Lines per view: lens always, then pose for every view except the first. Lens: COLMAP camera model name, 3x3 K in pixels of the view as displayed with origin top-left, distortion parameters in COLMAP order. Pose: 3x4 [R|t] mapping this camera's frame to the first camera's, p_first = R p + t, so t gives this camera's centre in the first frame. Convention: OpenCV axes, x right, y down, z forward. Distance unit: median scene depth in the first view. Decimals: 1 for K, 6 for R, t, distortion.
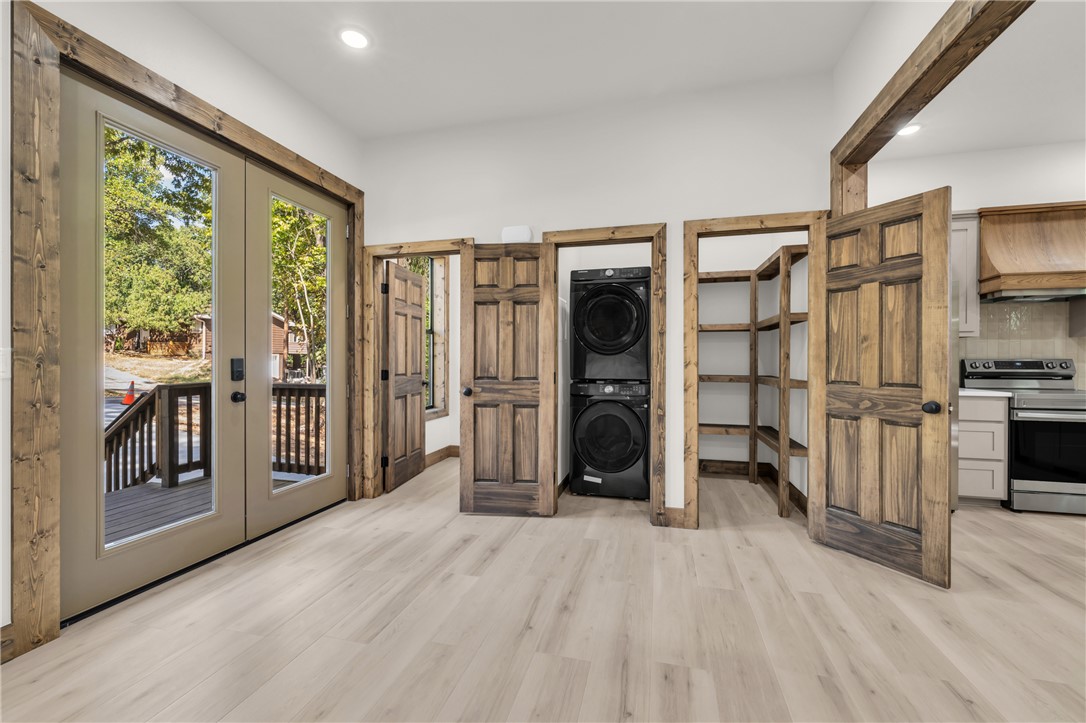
lens RADIAL K [[442.3, 0, 543.0], [0, 442.3, 361.5], [0, 0, 1]] dist [0.000106, -0.000268]
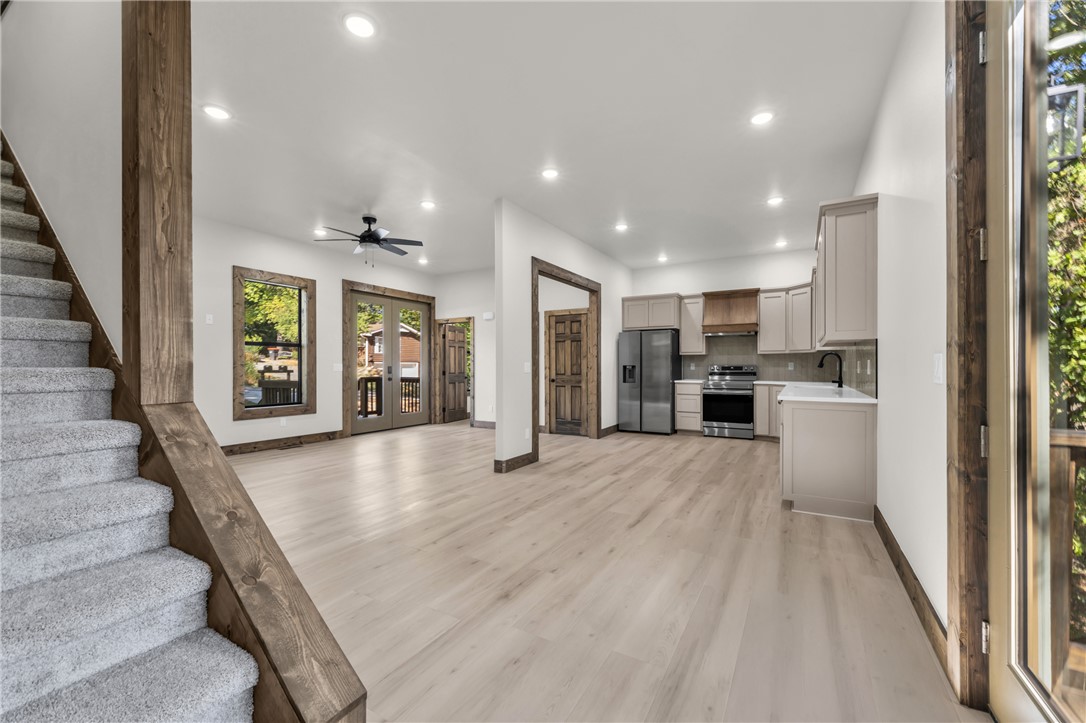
lens RADIAL K [[440.6, 0, 541.2], [0, 440.6, 368.8], [0, 0, 1]] dist [-0.000166, -0.000562]
pose [[0.963600, -0.001639, -0.267344, 0.828930], [0.002187, 0.999996, 0.001752, 0.005310], [0.267340, -0.002273, 0.963600, -1.212122]]
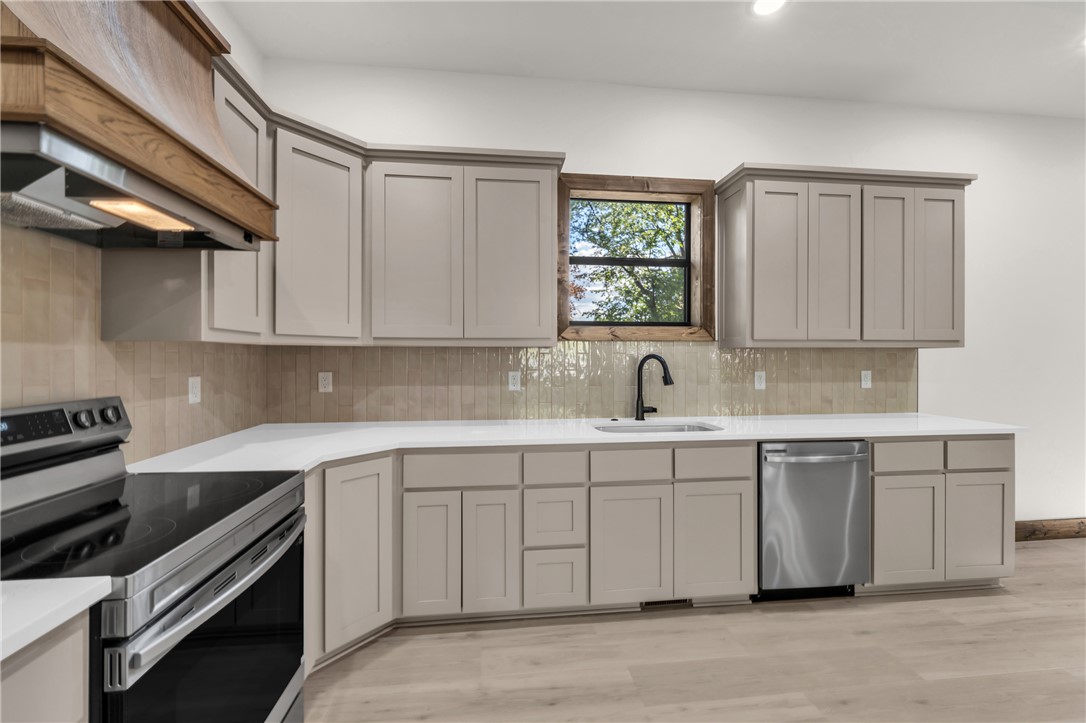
lens RADIAL K [[444.6, 0, 544.5], [0, 444.6, 357.0], [0, 0, 1]] dist [-0.000602, -0.000091]
pose [[-0.365254, -0.002640, 0.930904, 0.716915], [0.003151, 0.999987, 0.004072, -0.042852], [-0.930902, 0.004421, -0.365241, 0.824076]]
